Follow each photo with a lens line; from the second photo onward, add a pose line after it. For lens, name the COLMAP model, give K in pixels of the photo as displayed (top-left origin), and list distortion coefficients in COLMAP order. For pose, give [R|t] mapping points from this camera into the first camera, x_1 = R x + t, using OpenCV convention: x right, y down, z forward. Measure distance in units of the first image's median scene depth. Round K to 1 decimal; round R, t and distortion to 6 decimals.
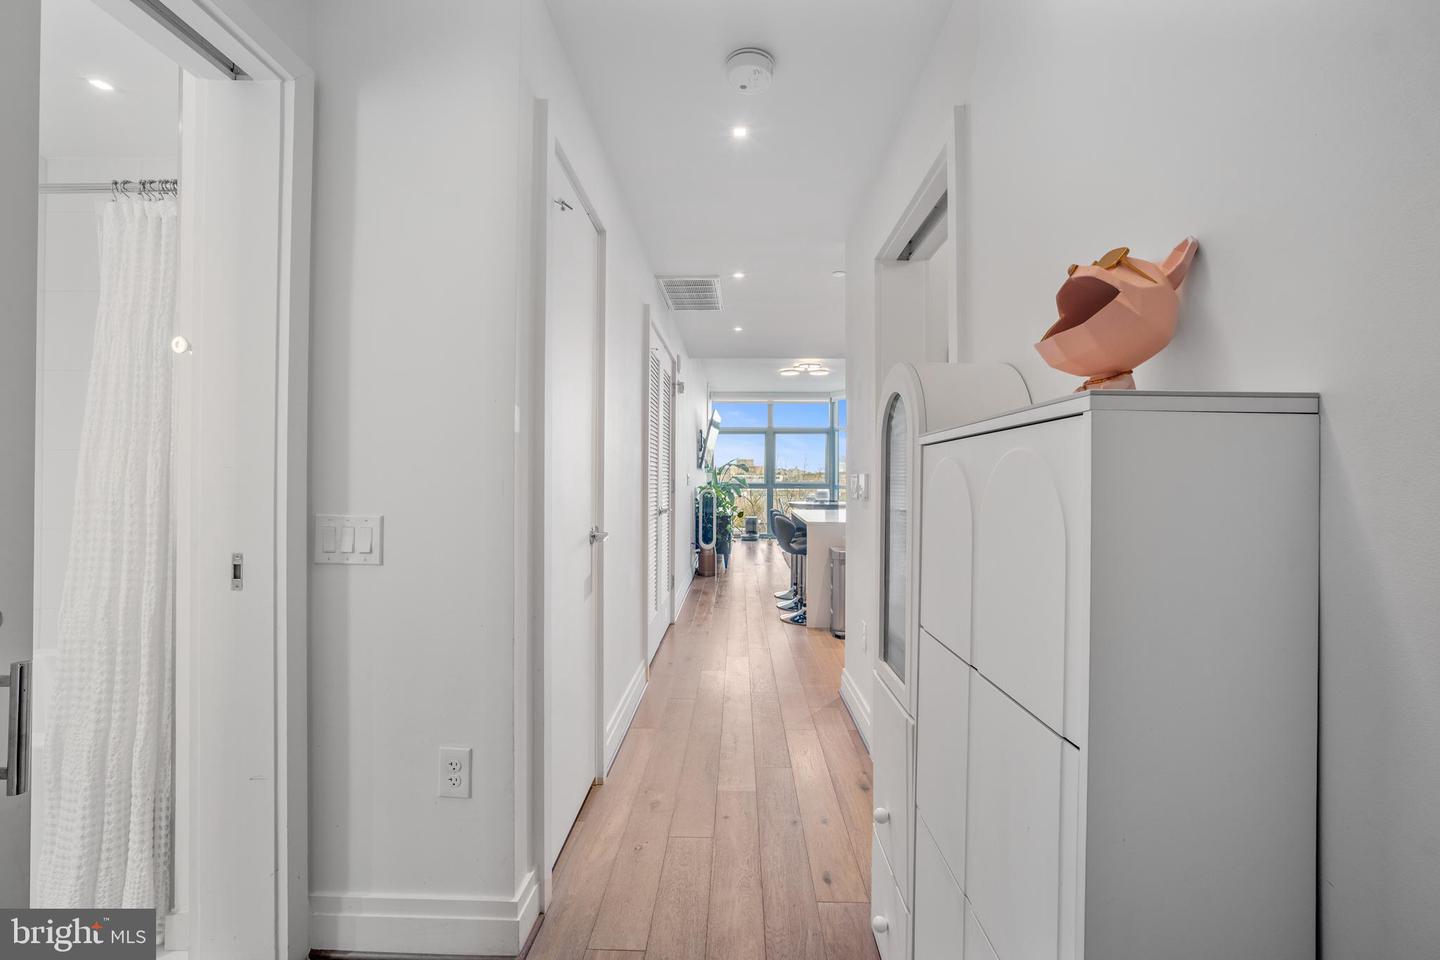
lens RADIAL K [[613.1, 0, 720.7], [0, 613.1, 472.9], [0, 0, 1]] dist [-0.034937, 0.012173]
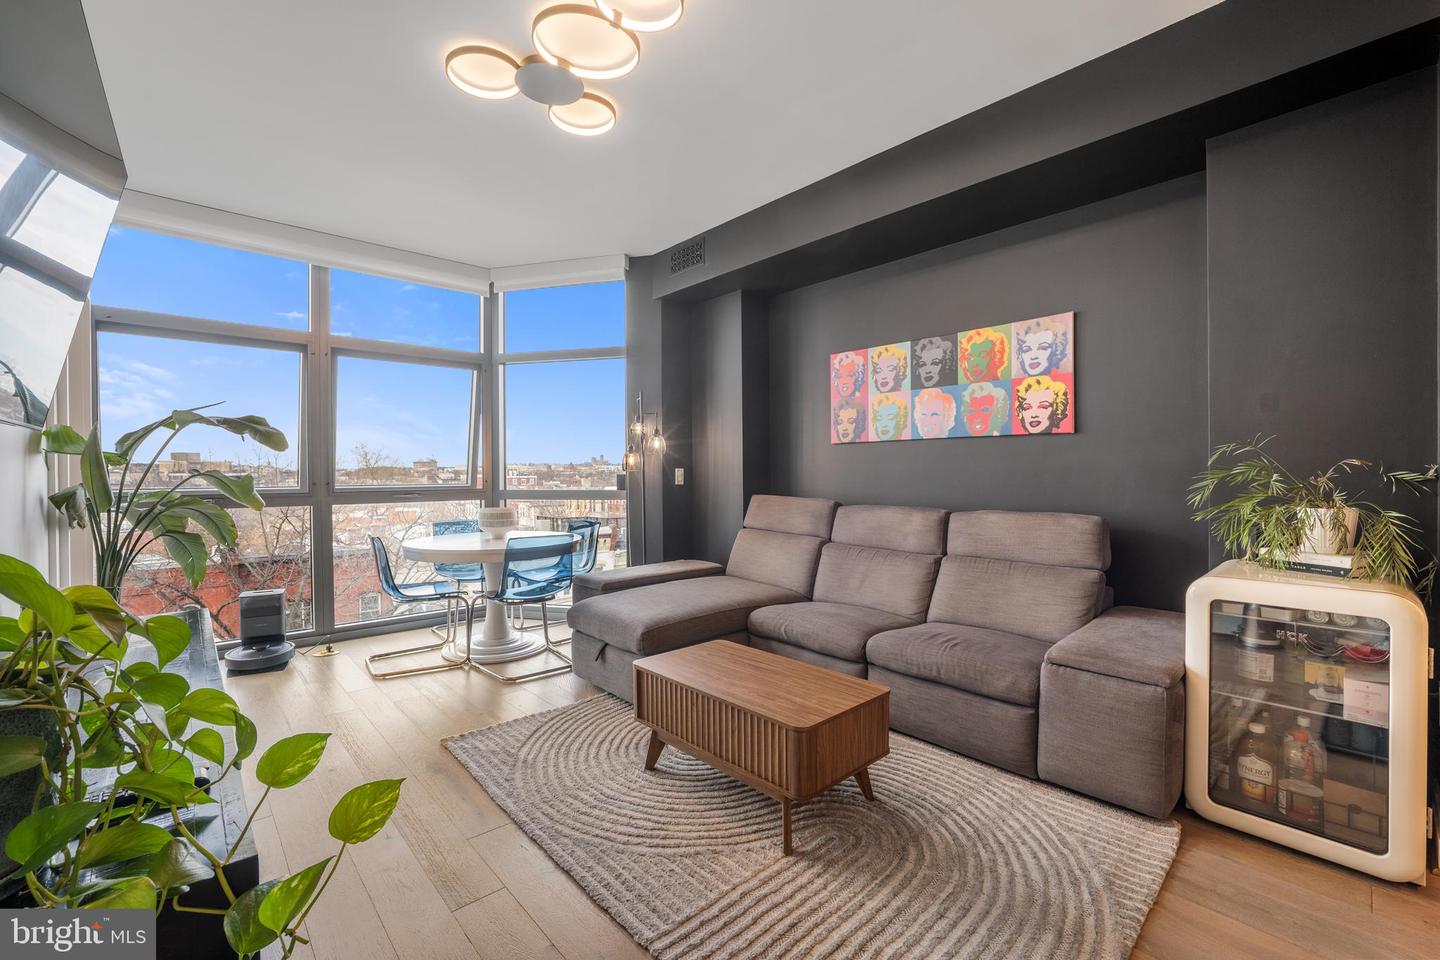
lens RADIAL K [[613.1, 0, 725.6], [0, 613.1, 478.5], [0, 0, 1]] dist [-0.034937, 0.012173]
pose [[0.714829, -0.011651, 0.699202, 0.002415], [0.002822, 0.999901, 0.013776, 0.006759], [-0.699294, -0.007874, 0.714791, 0.652601]]
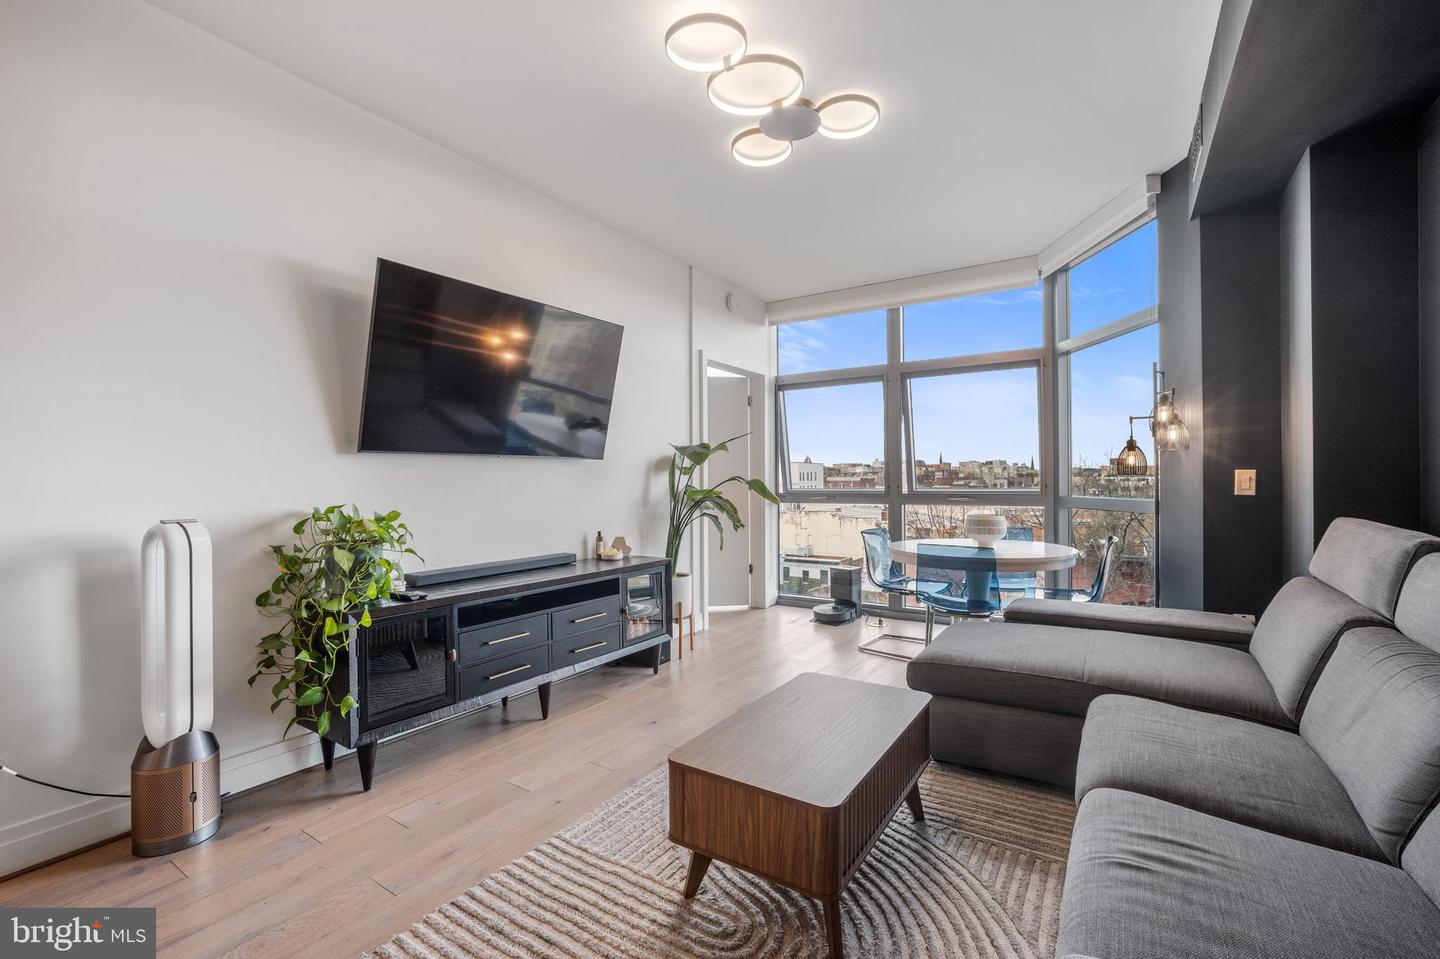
lens RADIAL K [[613.1, 0, 730.6], [0, 613.1, 479.9], [0, 0, 1]] dist [-0.034937, 0.012173]
pose [[0.857034, -0.008298, -0.515192, 0.229871], [0.010346, 0.999946, 0.001105, 0.007396], [0.515155, -0.006278, 0.857074, 0.636224]]
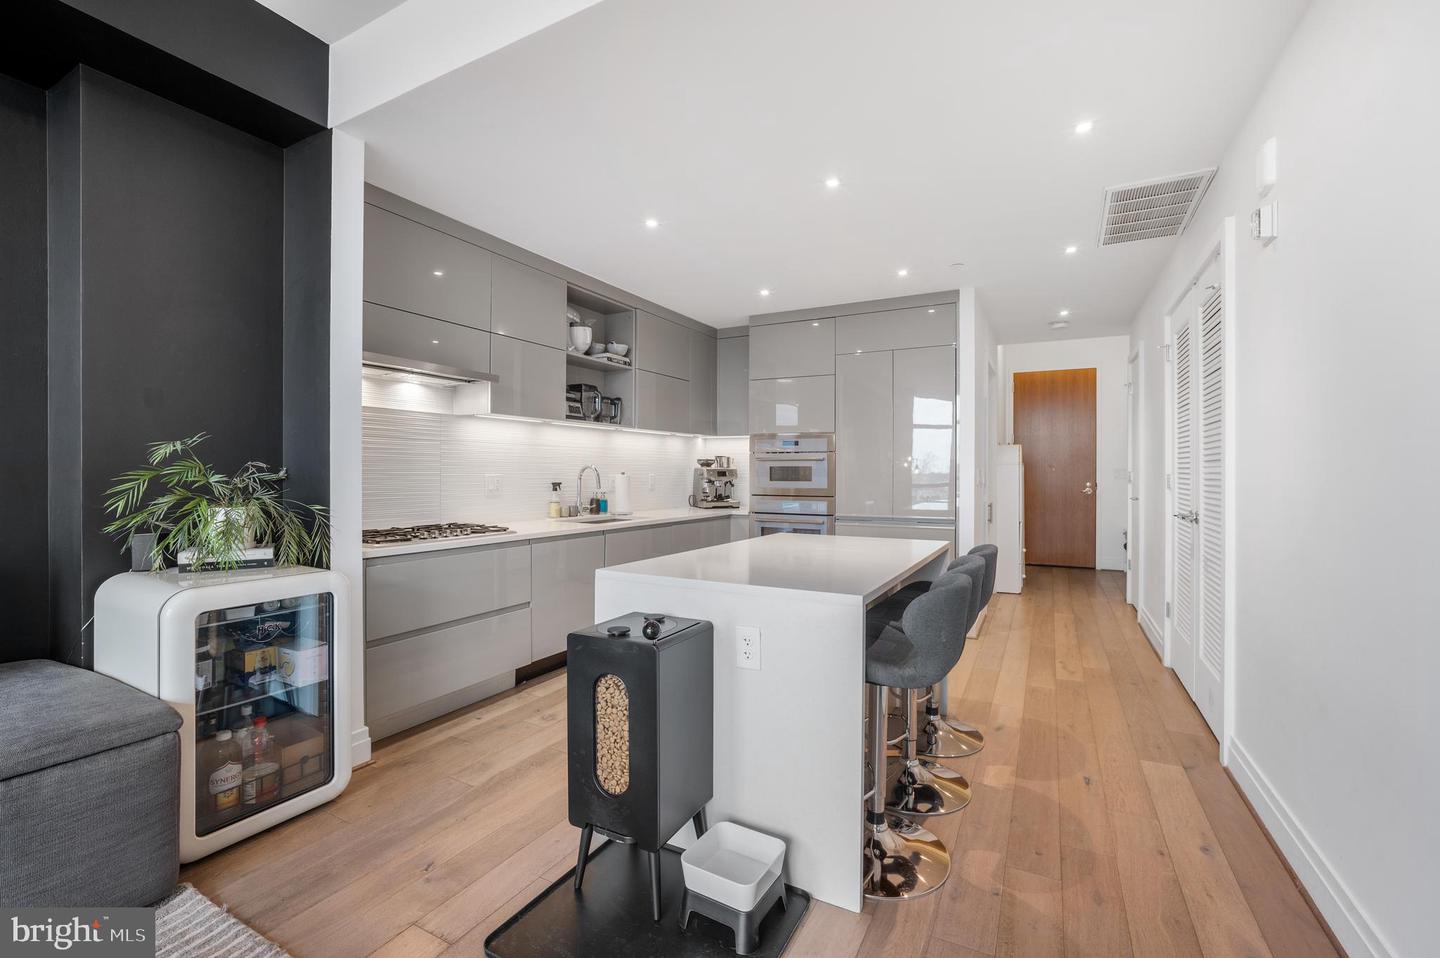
lens RADIAL K [[613.1, 0, 728.9], [0, 613.1, 469.3], [0, 0, 1]] dist [-0.034937, 0.012173]
pose [[-0.898603, -0.001972, 0.438758, 0.033198], [-0.006611, 0.999937, -0.009046, 0.007408], [-0.438713, -0.011030, -0.898560, 0.766426]]
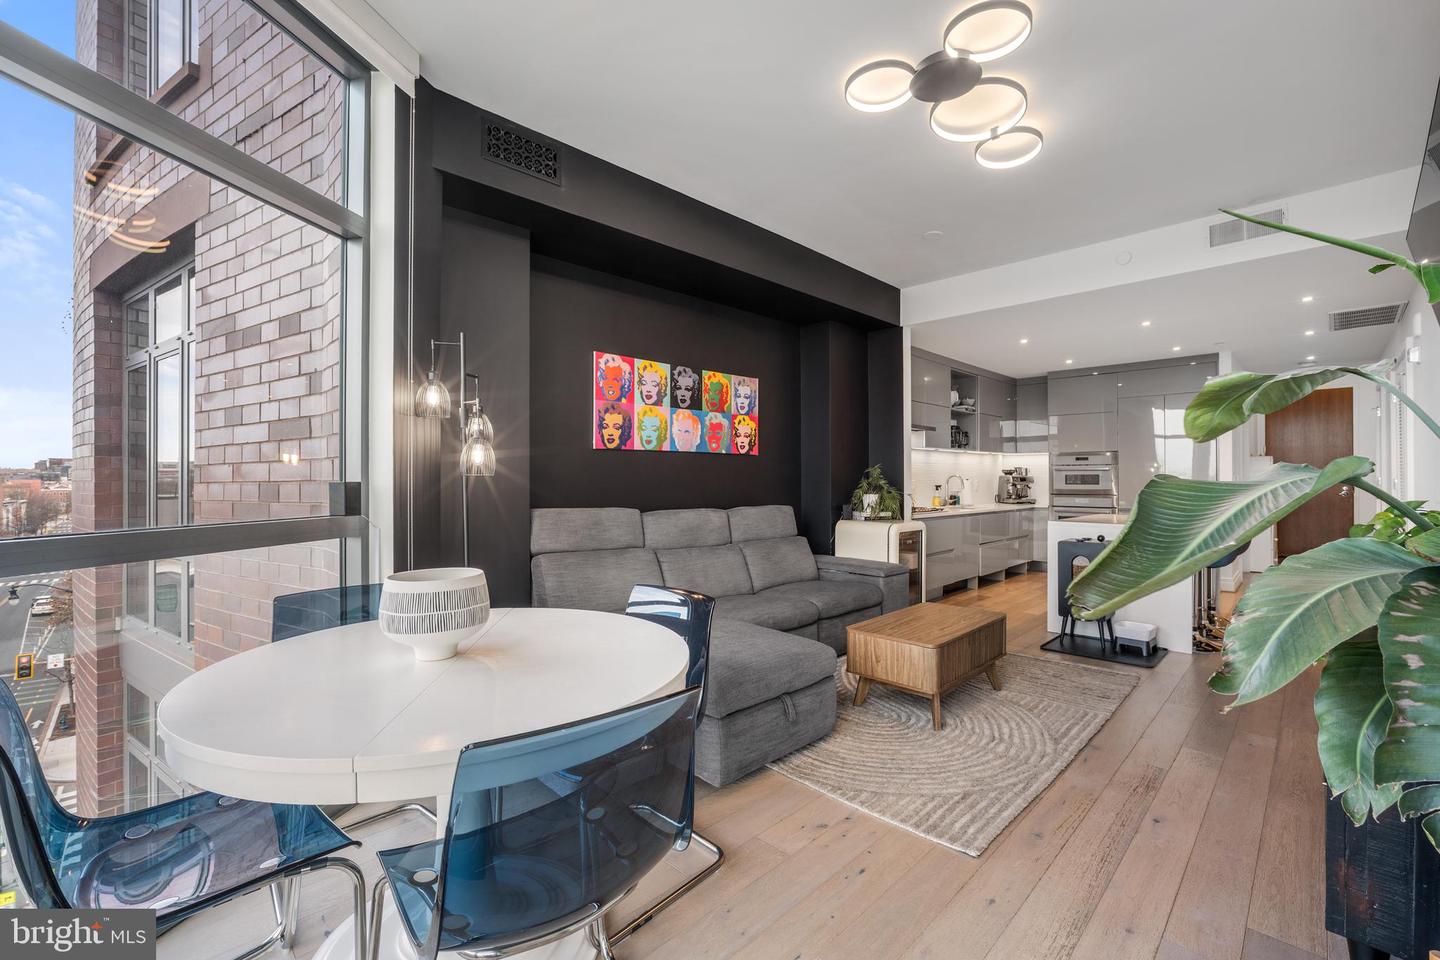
lens RADIAL K [[613.1, 0, 730.9], [0, 613.1, 474.3], [0, 0, 1]] dist [-0.034937, 0.012173]
pose [[-0.733031, 0.005527, 0.680173, 0.023274], [-0.002421, 0.999939, -0.010735, 0.008900], [-0.680191, -0.009516, -0.732973, 1.093448]]
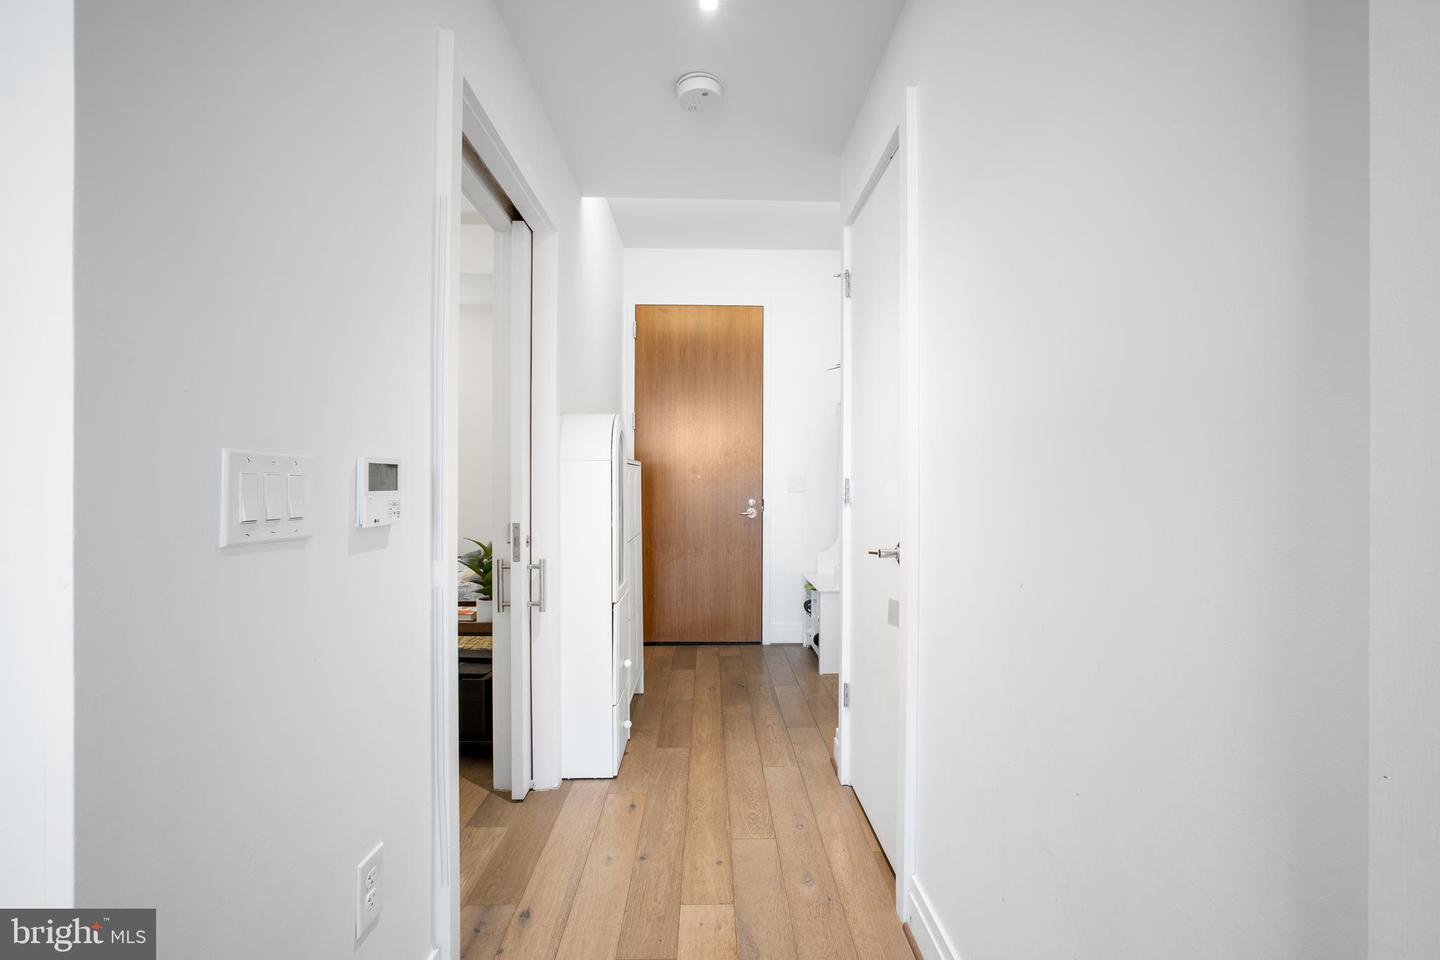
lens RADIAL K [[613.1, 0, 721.2], [0, 613.1, 480.8], [0, 0, 1]] dist [-0.034937, 0.012173]
pose [[-0.998479, -0.005899, -0.054824, 0.011266], [-0.005607, 0.999969, -0.005469, 0.003738], [0.054855, -0.005154, -0.998481, 0.373073]]
